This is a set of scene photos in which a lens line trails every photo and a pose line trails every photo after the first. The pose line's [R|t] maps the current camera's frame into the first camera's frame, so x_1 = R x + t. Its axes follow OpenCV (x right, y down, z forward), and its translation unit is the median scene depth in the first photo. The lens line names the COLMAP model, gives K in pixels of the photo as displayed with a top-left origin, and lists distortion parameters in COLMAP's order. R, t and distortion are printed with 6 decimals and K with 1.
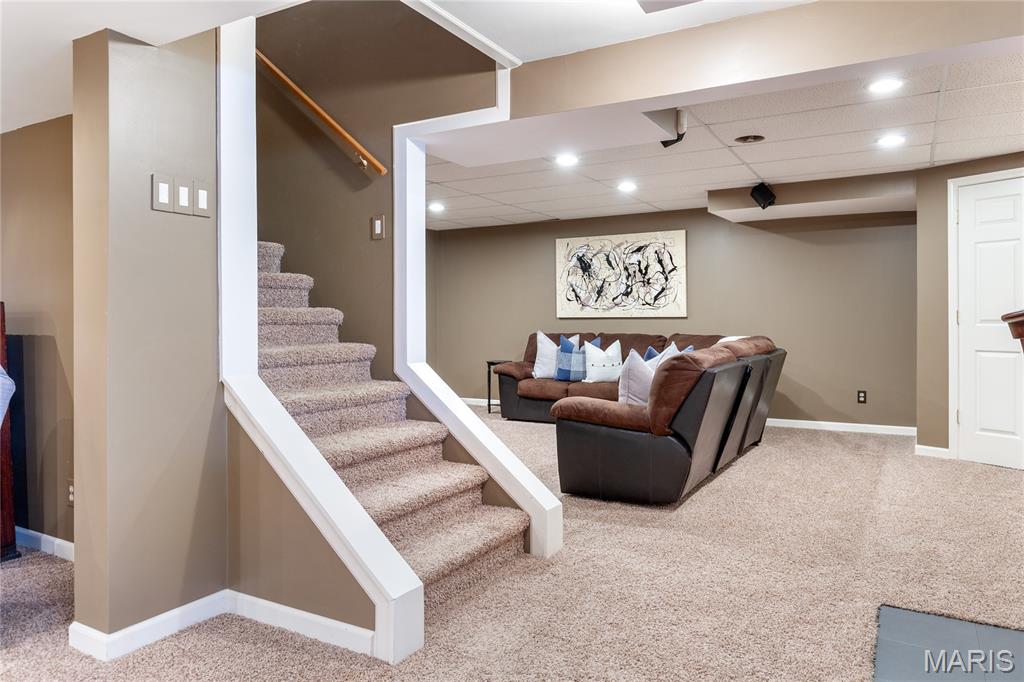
lens RADIAL K [[698.5, 0, 510.8], [0, 698.5, 318.8], [0, 0, 1]] dist [-0.000852, -0.000753]
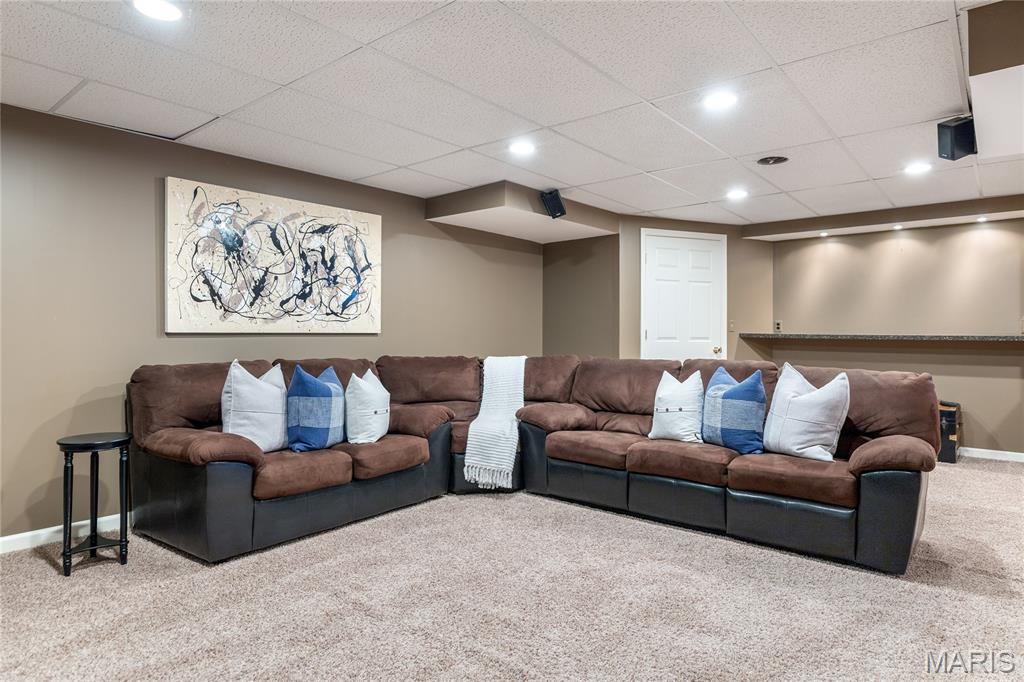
lens RADIAL K [[600.4, 0, 512.0], [0, 600.4, 341.0], [0, 0, 1]] dist [-0.000069, 0.000076]
pose [[0.165844, -0.010836, 0.986093, -0.354568], [-0.008099, 0.999891, 0.012349, -0.003302], [-0.986119, -0.010034, 0.165738, 0.752900]]
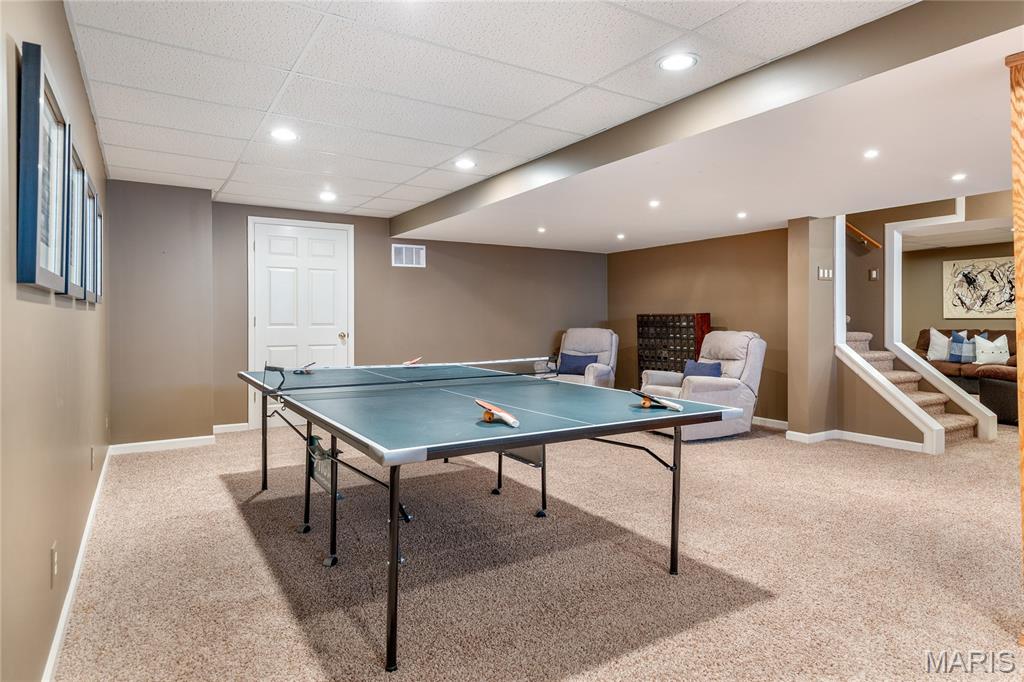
lens RADIAL K [[588.0, 0, 511.5], [0, 588.0, 319.5], [0, 0, 1]] dist [0.003823, 0.000271]
pose [[0.881072, 0.002640, -0.472974, -0.150570], [-0.000629, 0.999990, 0.004409, -0.004105], [0.472981, -0.003588, 0.881065, -0.480207]]
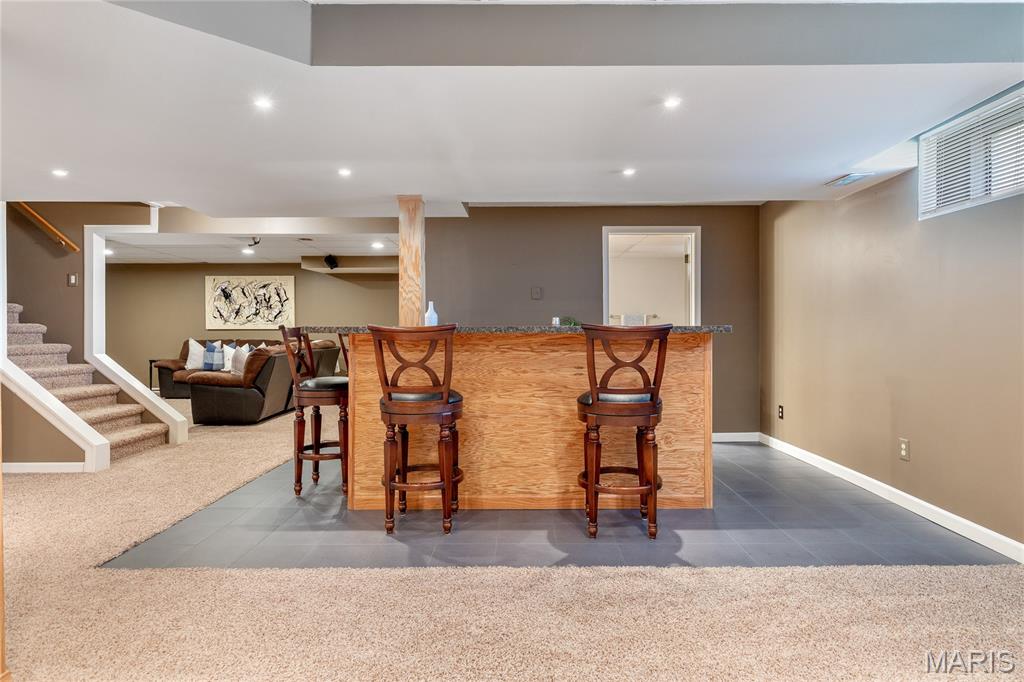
lens RADIAL K [[577.8, 0, 527.1], [0, 577.8, 330.1], [0, 0, 1]] dist [0.002301, -0.000795]
pose [[0.859272, 0.002412, 0.511514, 0.026930], [-0.002469, 0.999997, -0.000568, -0.001020], [-0.511513, -0.000775, 0.859275, -0.436455]]
